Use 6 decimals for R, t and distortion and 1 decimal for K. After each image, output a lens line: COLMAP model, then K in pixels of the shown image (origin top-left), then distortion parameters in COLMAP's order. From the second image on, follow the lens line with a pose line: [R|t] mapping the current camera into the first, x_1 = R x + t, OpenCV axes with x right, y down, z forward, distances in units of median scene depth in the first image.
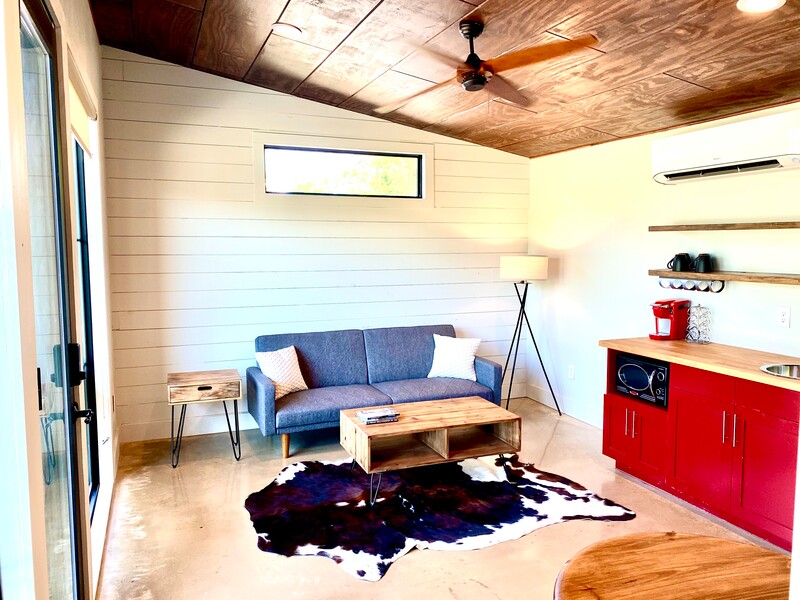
lens RADIAL K [[630.4, 0, 400.0], [0, 630.4, 300.0], [0, 0, 1]] dist [0.053327, -0.059941]
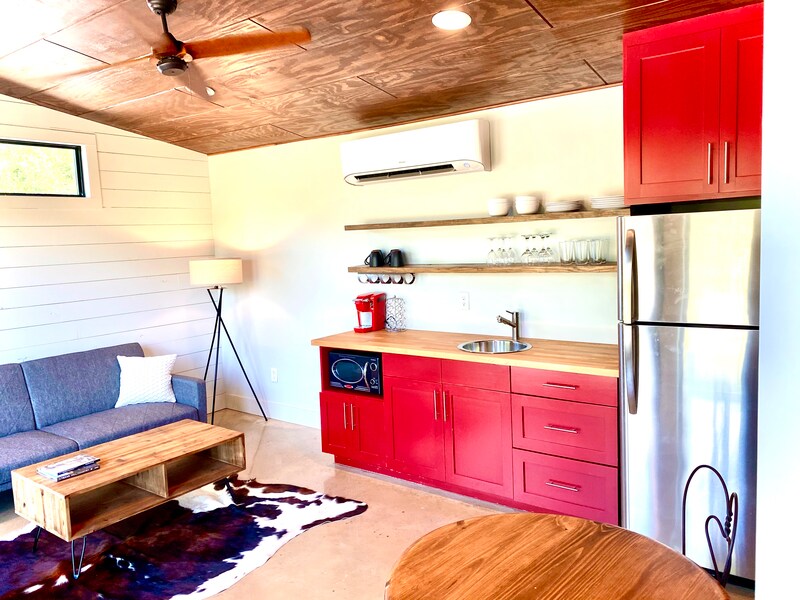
lens RADIAL K [[630.4, 0, 400.0], [0, 630.4, 300.0], [0, 0, 1]] dist [0.053327, -0.059941]
pose [[0.851962, -0.089239, 0.515943, -0.077645], [0.088245, 0.995746, 0.026510, -0.014410], [-0.516114, 0.022944, 0.856212, 0.077615]]
